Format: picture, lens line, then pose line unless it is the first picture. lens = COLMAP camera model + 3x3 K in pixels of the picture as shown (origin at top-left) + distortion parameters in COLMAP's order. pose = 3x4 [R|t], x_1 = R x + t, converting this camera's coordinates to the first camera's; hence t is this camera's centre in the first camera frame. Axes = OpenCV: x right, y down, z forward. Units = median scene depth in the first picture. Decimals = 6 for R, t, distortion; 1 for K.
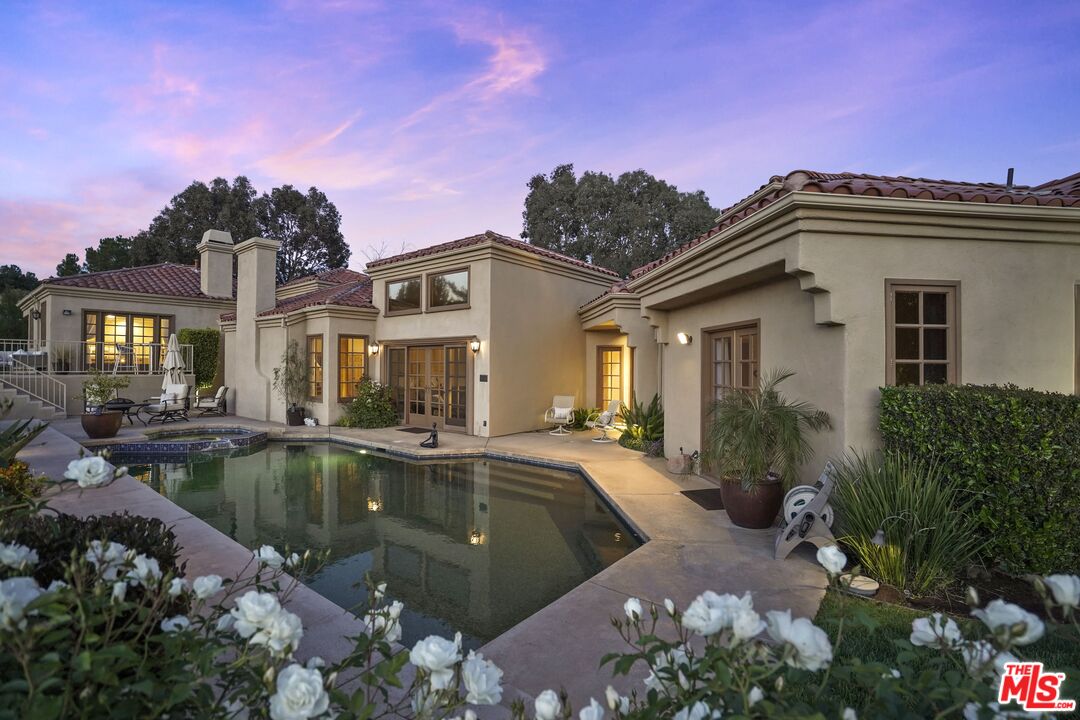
lens RADIAL K [[495.9, 0, 540.0], [0, 495.9, 360.0], [0, 0, 1]] dist [-0.027047, 0.000546]
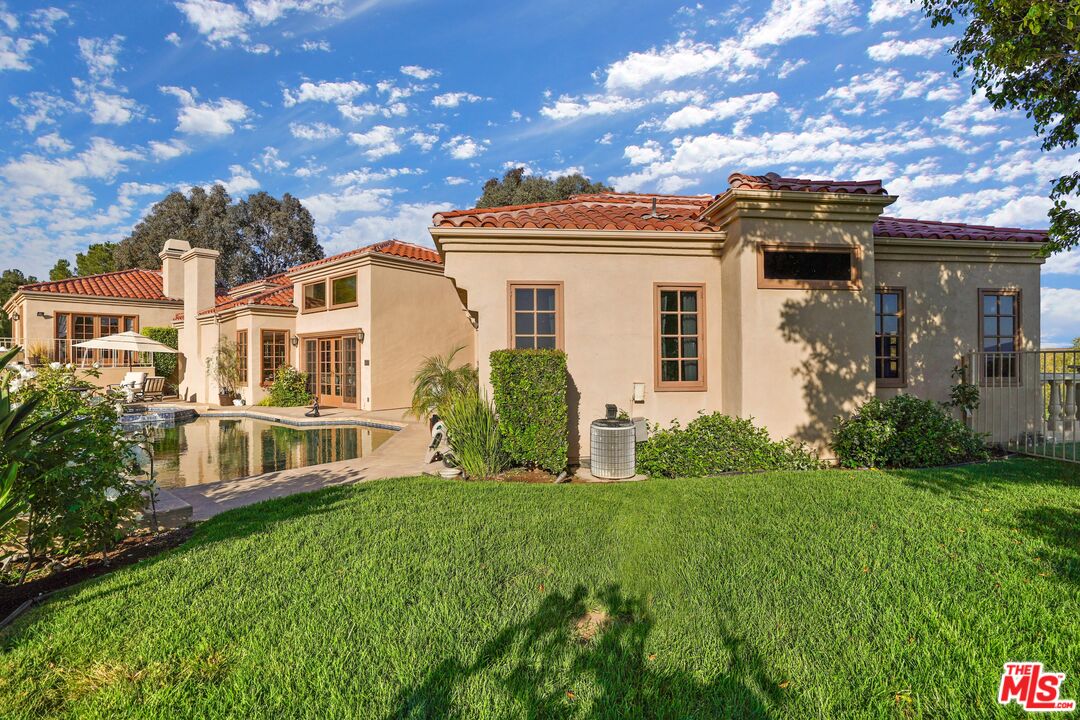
lens RADIAL K [[510.6, 0, 540.0], [0, 510.6, 360.0], [0, 0, 1]] dist [-0.001519, -0.000503]
pose [[0.999039, -0.014012, -0.041540, 0.307986], [0.014288, 0.999878, 0.006359, 0.024322], [0.041446, -0.006946, 0.999117, -0.199430]]
